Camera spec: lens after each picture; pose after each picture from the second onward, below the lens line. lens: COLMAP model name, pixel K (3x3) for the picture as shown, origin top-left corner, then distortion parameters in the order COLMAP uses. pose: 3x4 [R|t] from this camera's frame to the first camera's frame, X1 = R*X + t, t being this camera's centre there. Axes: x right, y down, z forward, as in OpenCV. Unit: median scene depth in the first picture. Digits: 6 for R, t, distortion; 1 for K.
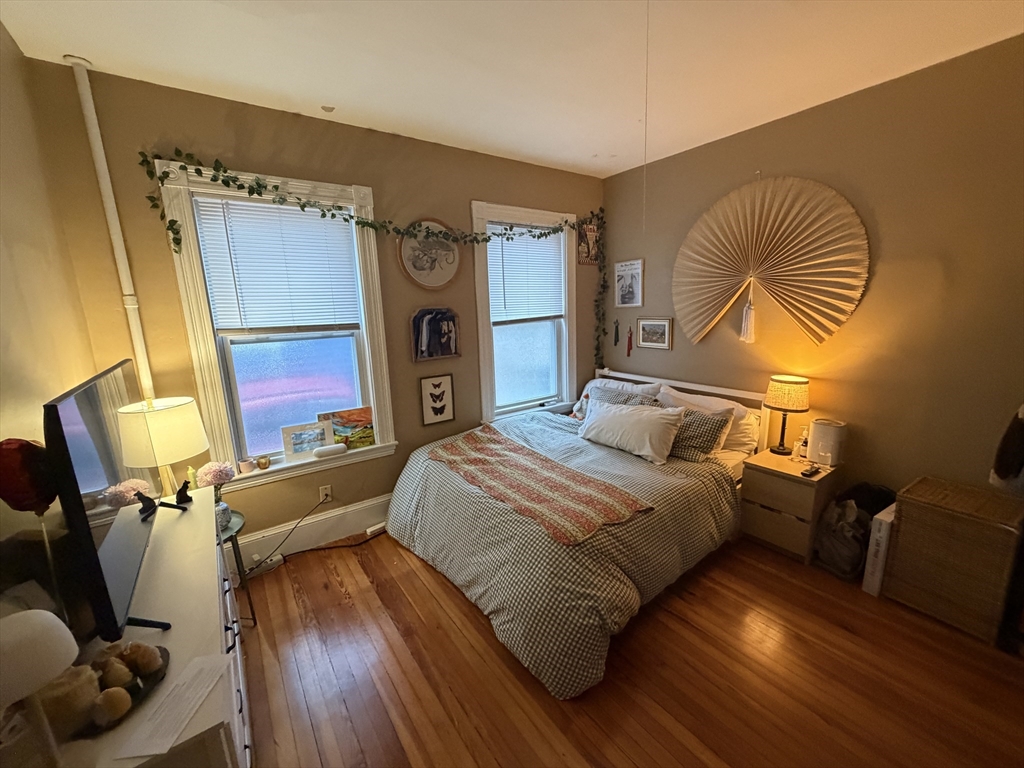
lens RADIAL K [[404.9, 0, 513.5], [0, 404.9, 383.8], [0, 0, 1]] dist [-0.002420, 0.000378]
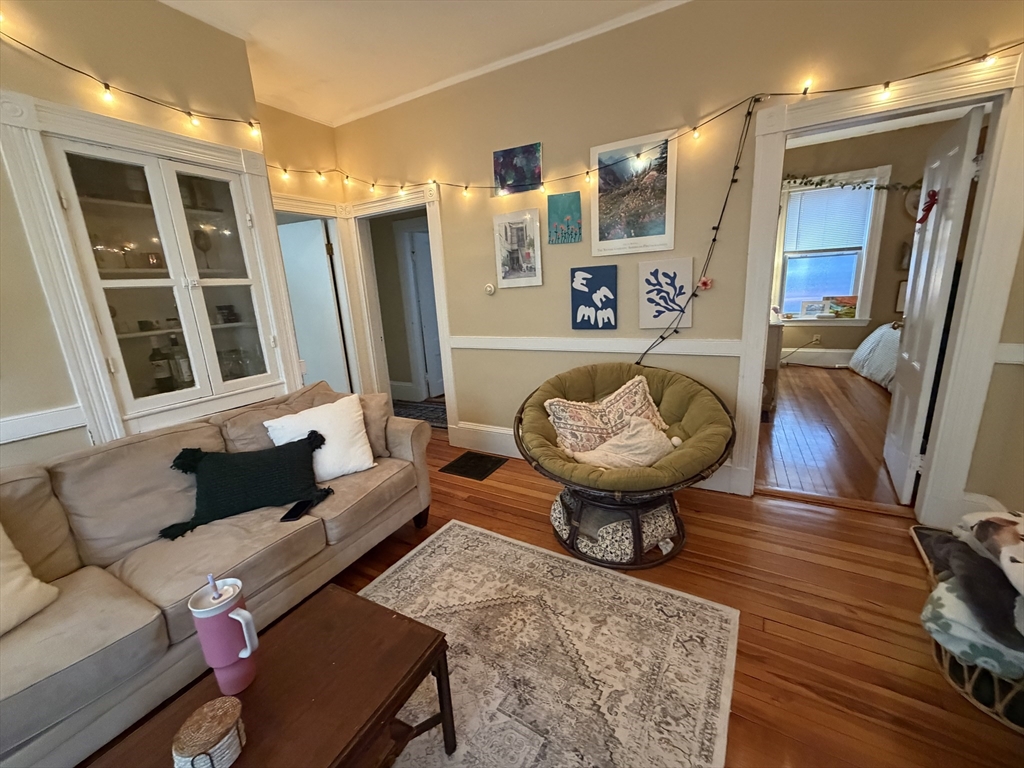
lens RADIAL K [[404.9, 0, 512.8], [0, 404.9, 380.8], [0, 0, 1]] dist [-0.002420, 0.000378]
pose [[0.400622, 0.217548, -0.890042, 0.759288], [-0.138026, 0.974647, 0.176100, 0.346551], [0.905787, 0.052300, 0.420493, -1.183179]]
